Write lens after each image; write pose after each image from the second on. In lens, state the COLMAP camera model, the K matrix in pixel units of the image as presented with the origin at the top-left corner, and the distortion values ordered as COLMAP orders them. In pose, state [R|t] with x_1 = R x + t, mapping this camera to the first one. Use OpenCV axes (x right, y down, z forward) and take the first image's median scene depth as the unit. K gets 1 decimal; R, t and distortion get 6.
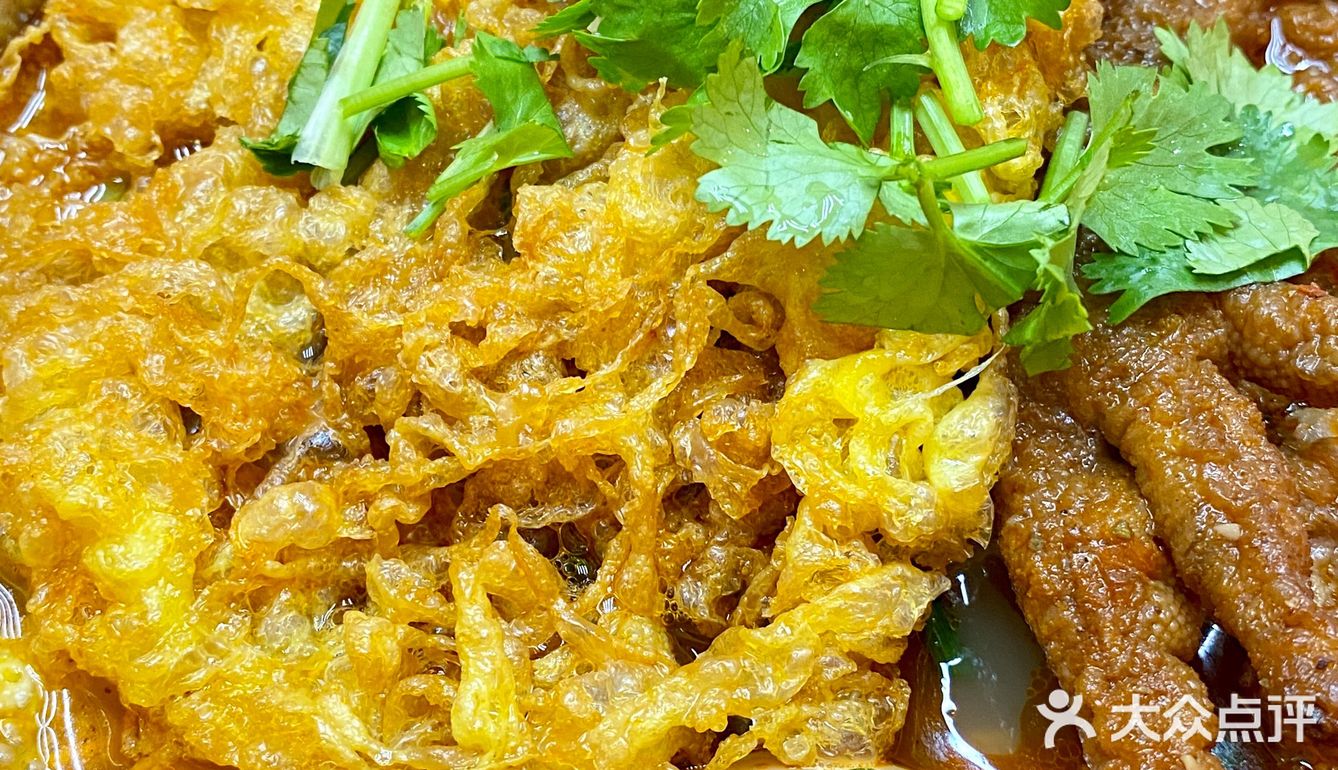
lens RADIAL K [[1219.7, 0, 666.3], [0, 1219.7, 384.2], [0, 0, 1]] dist [0.111604, 0.000000]
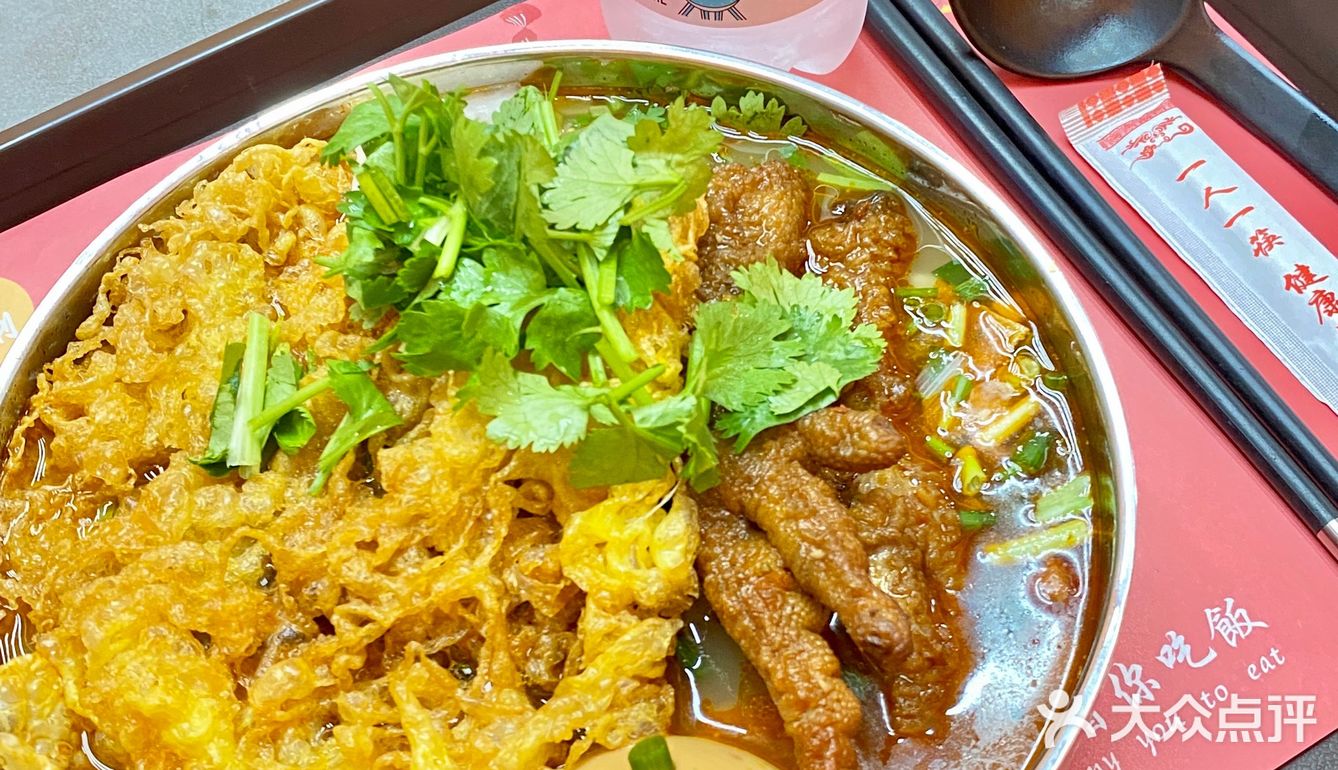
lens RADIAL K [[1438.4, 0, 673.0], [0, 1438.4, 390.8], [0, 0, 1]] dist [0.054891, 0.000000]
pose [[0.962426, -0.216243, 0.164241, -0.039839], [0.230642, 0.970211, -0.074126, -0.005426], [-0.143320, 0.109221, 0.983631, -0.984200]]
